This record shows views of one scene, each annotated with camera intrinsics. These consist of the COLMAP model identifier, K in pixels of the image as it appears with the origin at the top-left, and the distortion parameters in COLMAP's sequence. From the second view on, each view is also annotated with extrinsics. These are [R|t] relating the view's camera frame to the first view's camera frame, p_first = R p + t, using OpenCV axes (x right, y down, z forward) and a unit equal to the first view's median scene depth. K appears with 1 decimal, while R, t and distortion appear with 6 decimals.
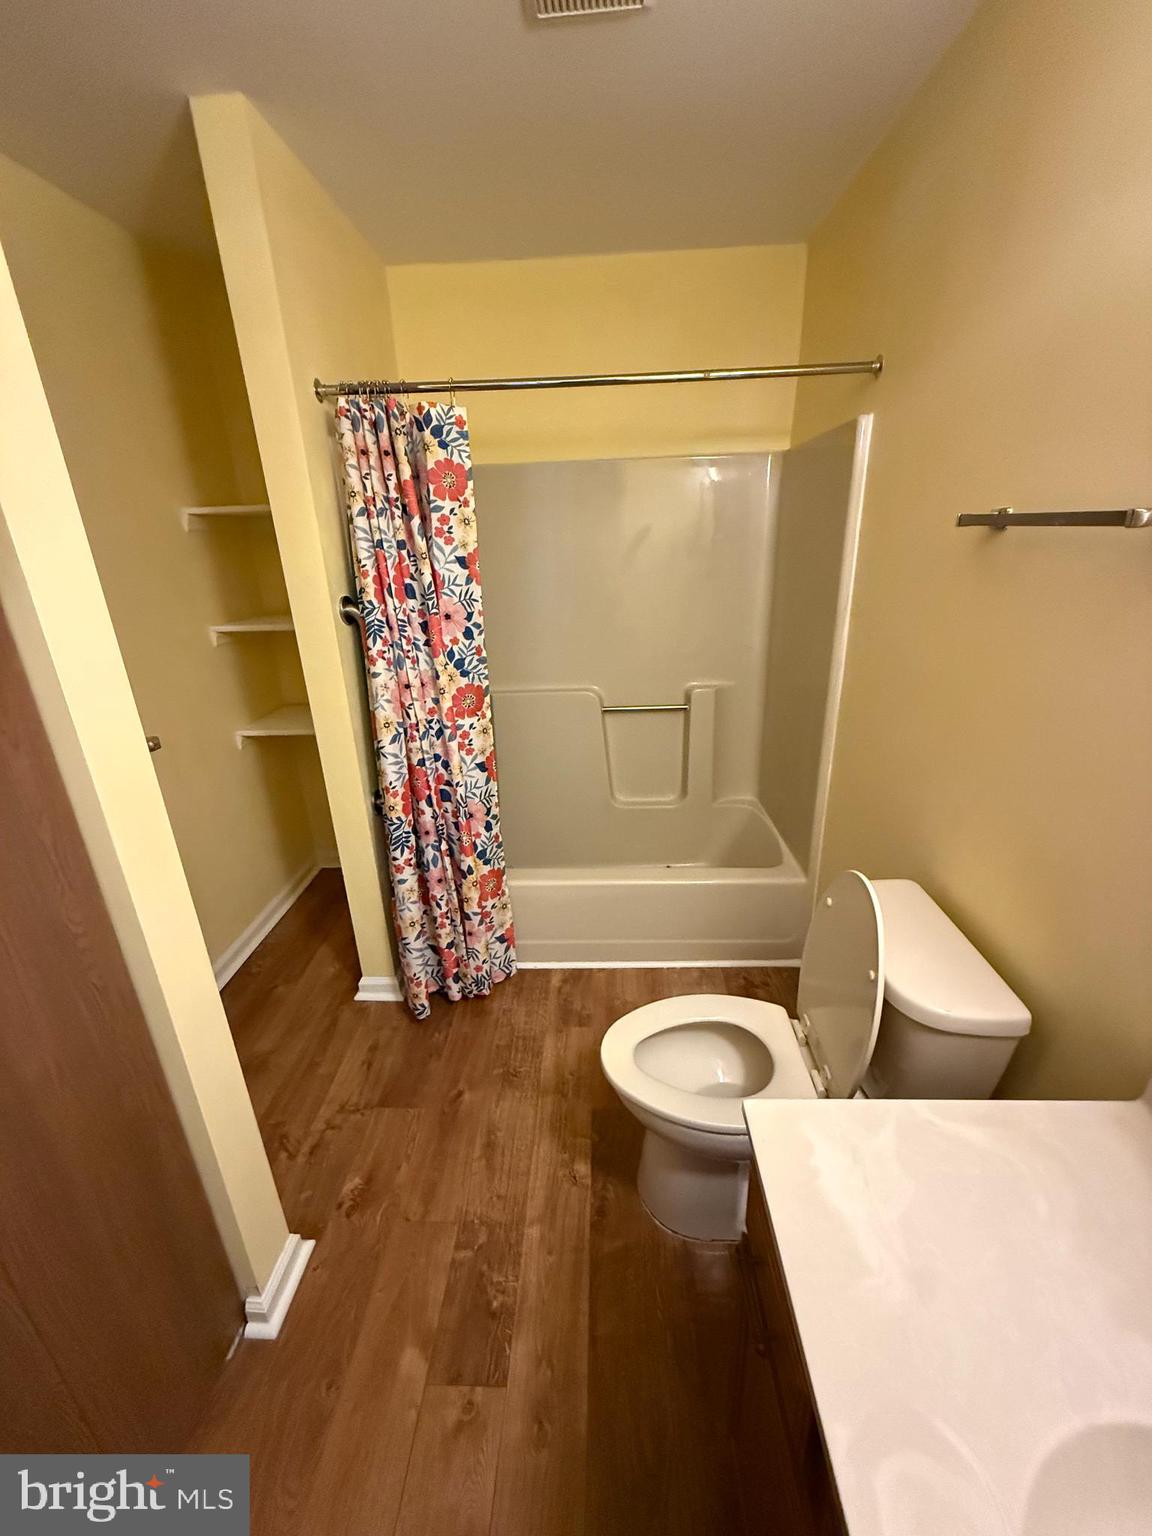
lens RADIAL K [[611.5, 0, 578.4], [0, 611.5, 766.1], [0, 0, 1]] dist [-0.000719, -0.000713]
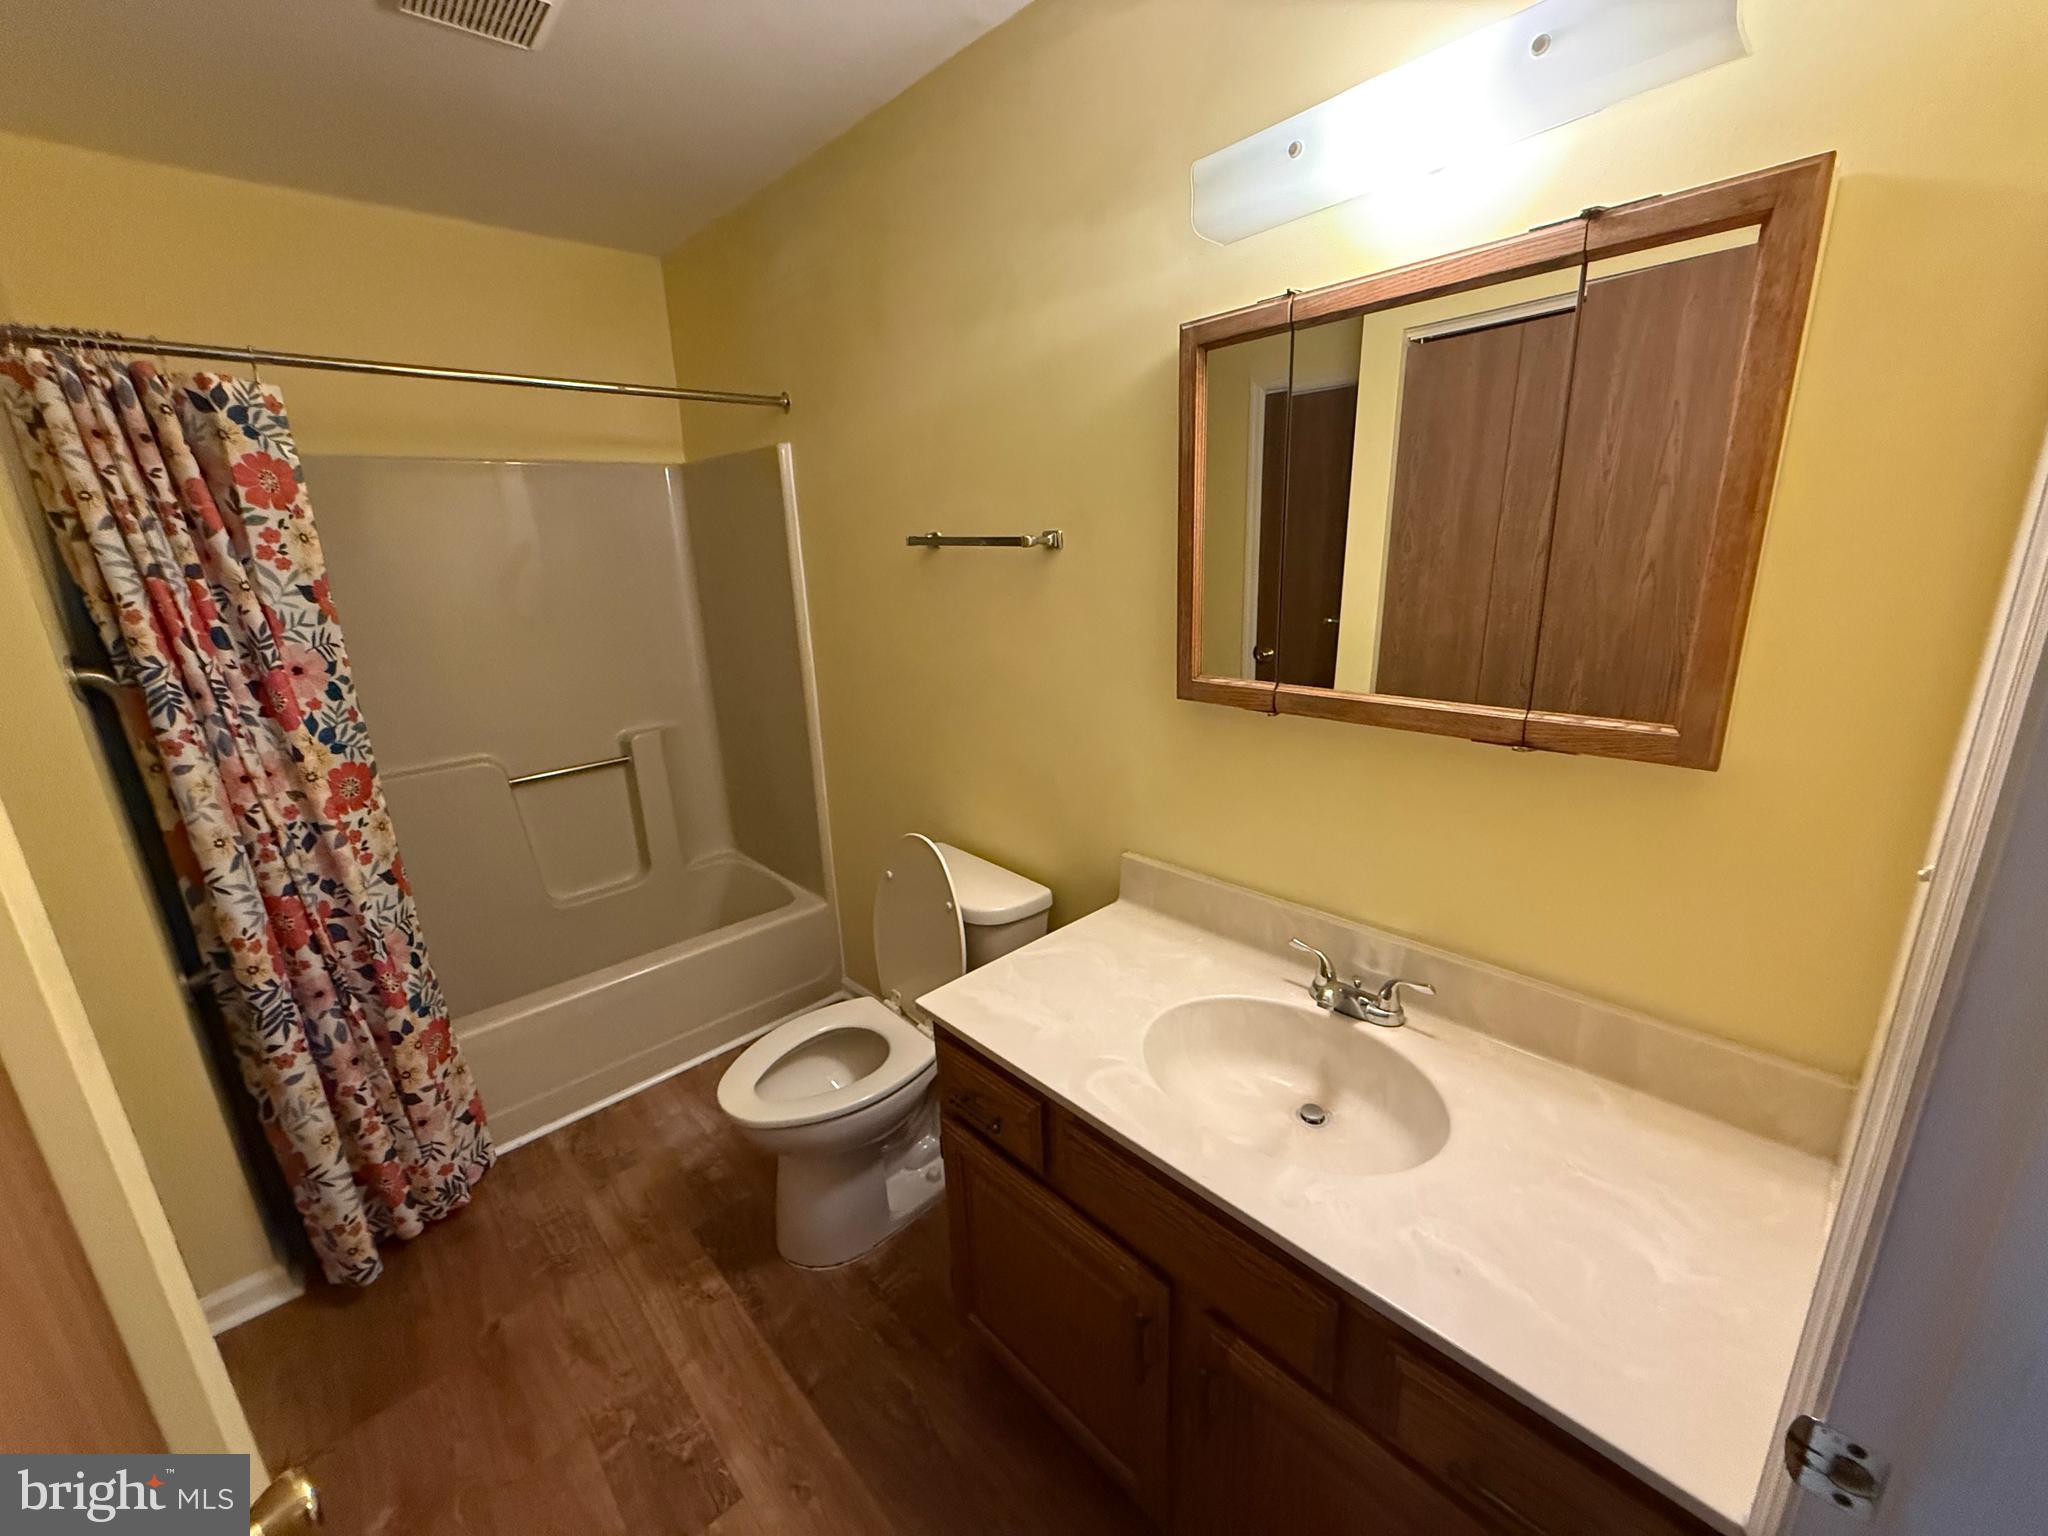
lens RADIAL K [[815.3, 0, 1023.9], [0, 815.3, 767.0], [0, 0, 1]] dist [-0.000719, -0.000713]
pose [[0.705002, -0.186343, 0.684287, -0.280155], [0.255786, 0.966733, -0.000271, 0.069945], [-0.661473, 0.175222, 0.729213, -0.191646]]
